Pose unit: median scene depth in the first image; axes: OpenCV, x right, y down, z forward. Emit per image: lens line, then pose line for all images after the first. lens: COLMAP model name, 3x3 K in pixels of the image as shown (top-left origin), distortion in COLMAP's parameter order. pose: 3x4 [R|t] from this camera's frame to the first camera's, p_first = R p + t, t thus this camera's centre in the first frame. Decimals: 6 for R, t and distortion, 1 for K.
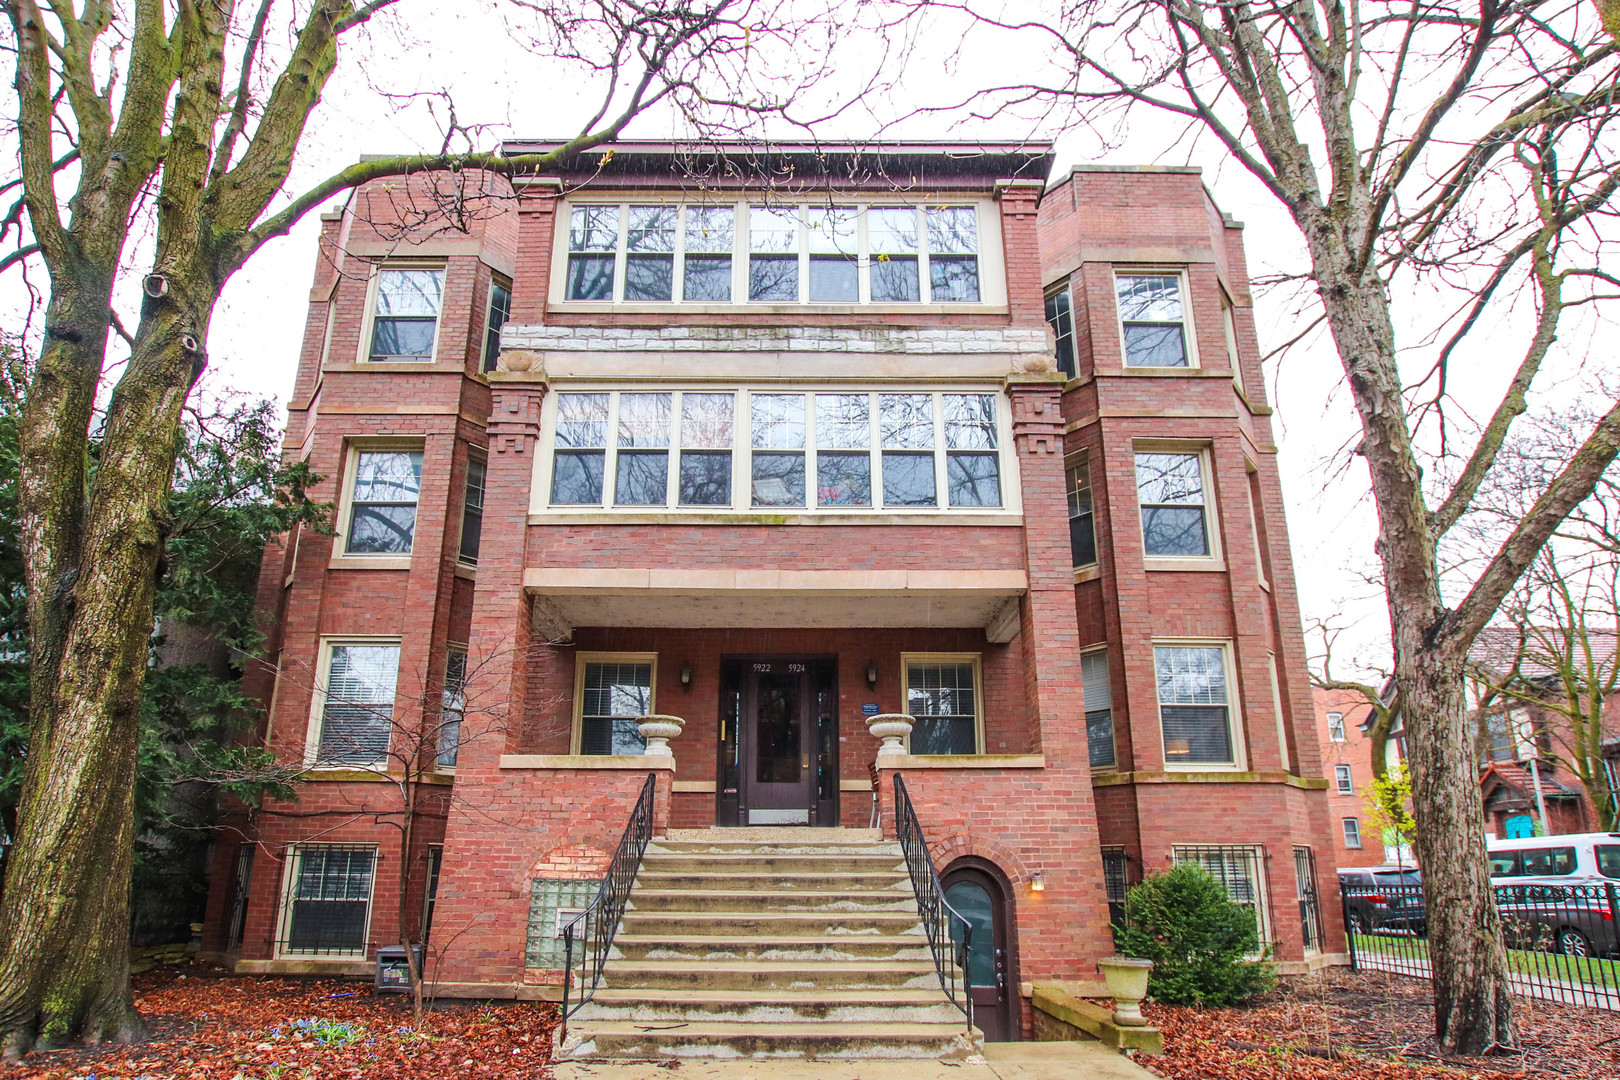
lens RADIAL K [[762.6, 0, 806.5], [0, 762.6, 547.2], [0, 0, 1]] dist [-0.028344, 0.000874]
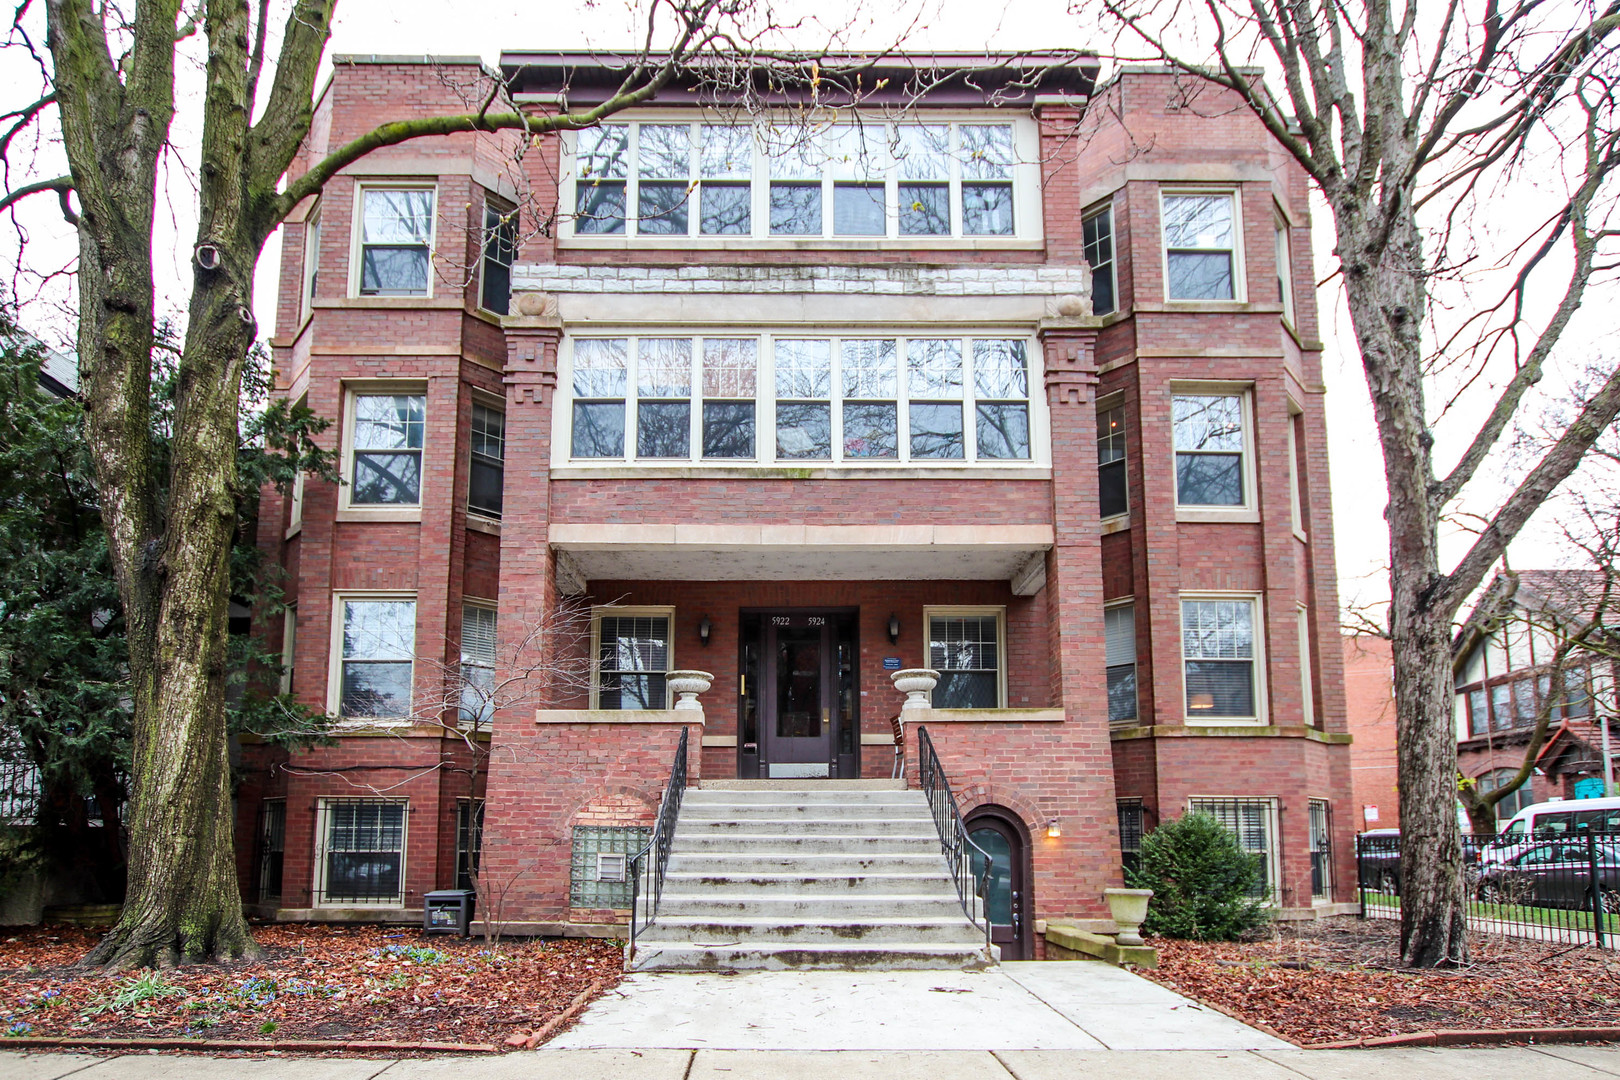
lens RADIAL K [[1034.7, 0, 815.1], [0, 1034.7, 532.6], [0, 0, 1]] dist [-0.032001, -0.001319]
pose [[0.999055, 0.005432, 0.043113, -0.085275], [-0.009436, 0.995602, 0.093211, -0.090799], [-0.042417, -0.093530, 0.994713, -0.353433]]
